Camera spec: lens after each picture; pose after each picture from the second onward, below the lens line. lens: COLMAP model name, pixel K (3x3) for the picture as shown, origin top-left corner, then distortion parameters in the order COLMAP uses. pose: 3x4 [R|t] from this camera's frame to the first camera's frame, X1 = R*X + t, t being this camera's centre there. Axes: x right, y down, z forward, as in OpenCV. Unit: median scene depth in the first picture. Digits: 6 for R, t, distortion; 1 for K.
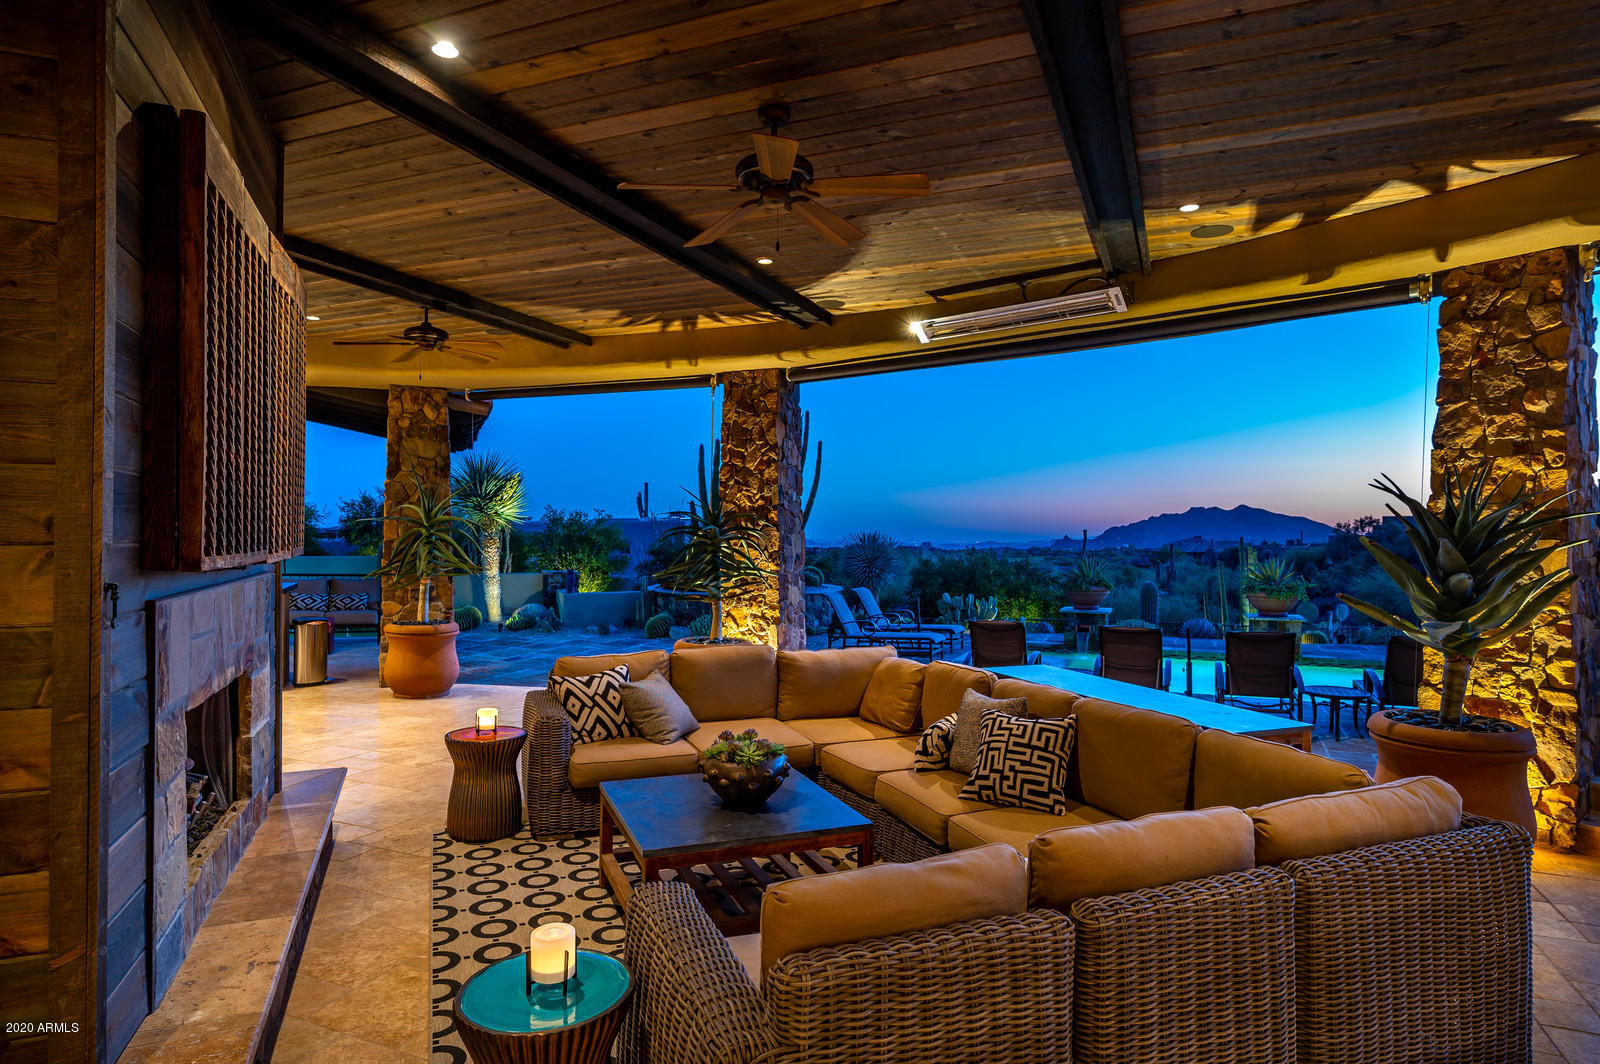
lens RADIAL K [[928.3, 0, 800.0], [0, 928.3, 532.0], [0, 0, 1]] dist [0.027029, 0.000575]
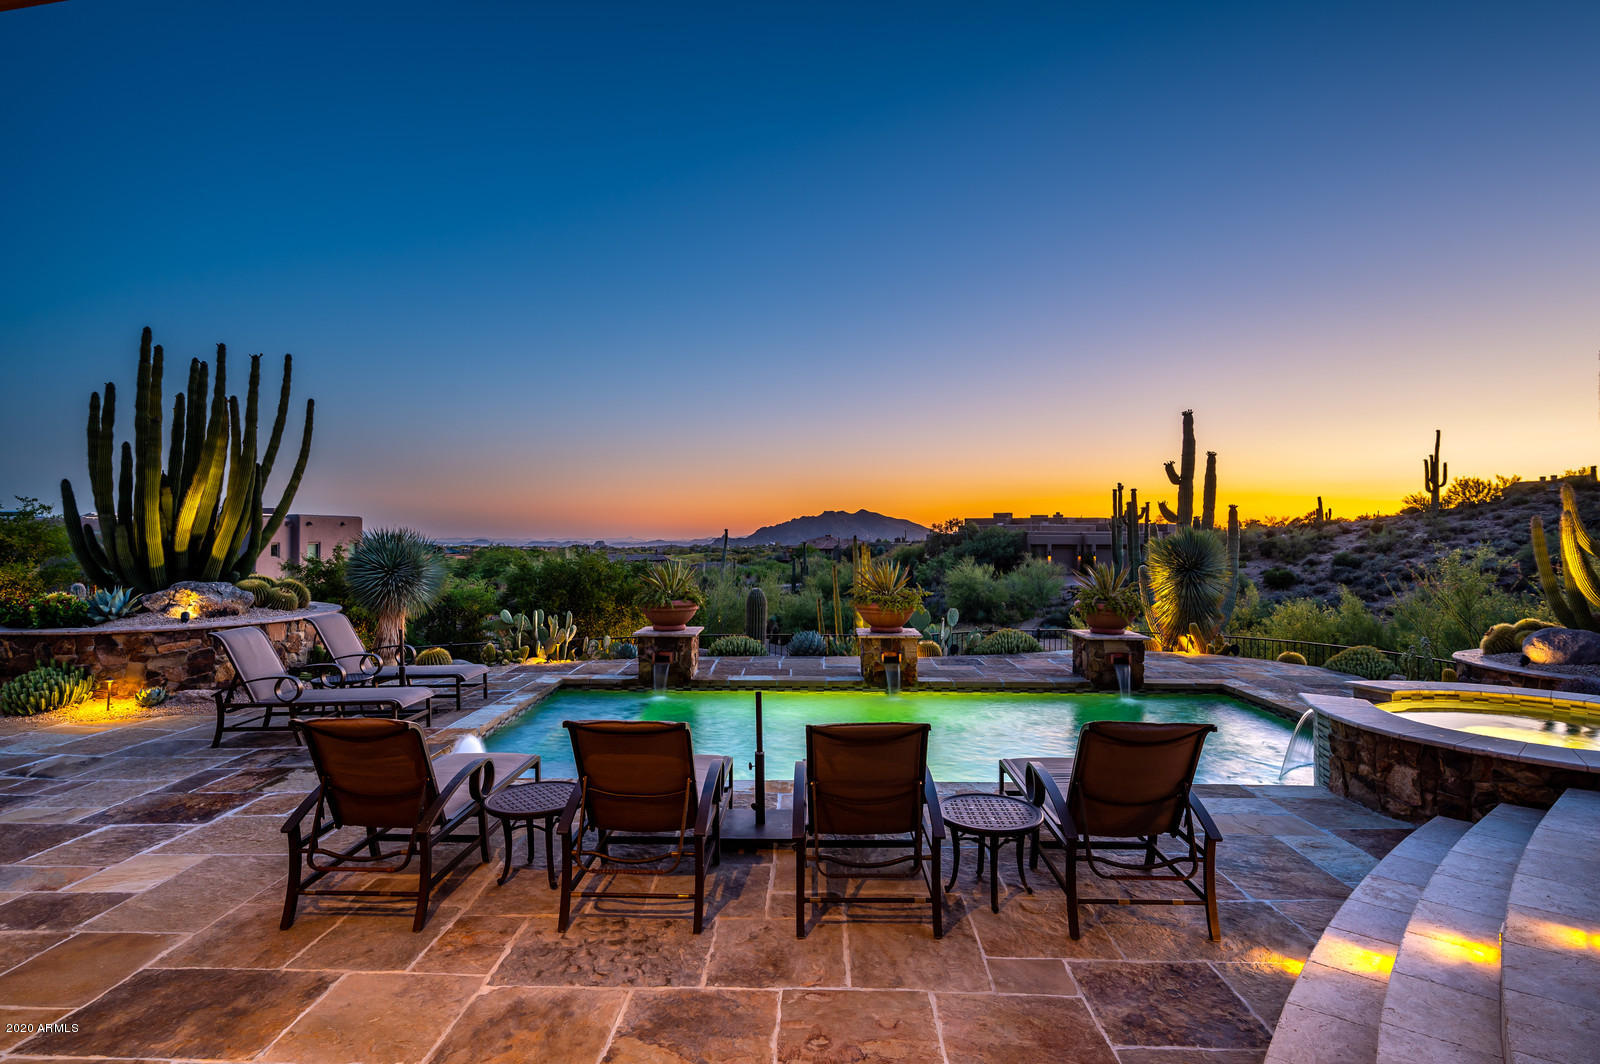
lens RADIAL K [[829.9, 0, 800.0], [0, 829.9, 532.0], [0, 0, 1]] dist [-0.000534, -0.000025]
pose [[0.933471, -0.000632, 0.358652, 0.055890], [0.000469, 1.000000, 0.000543, 0.000741], [-0.358652, -0.000339, 0.933471, 0.111646]]
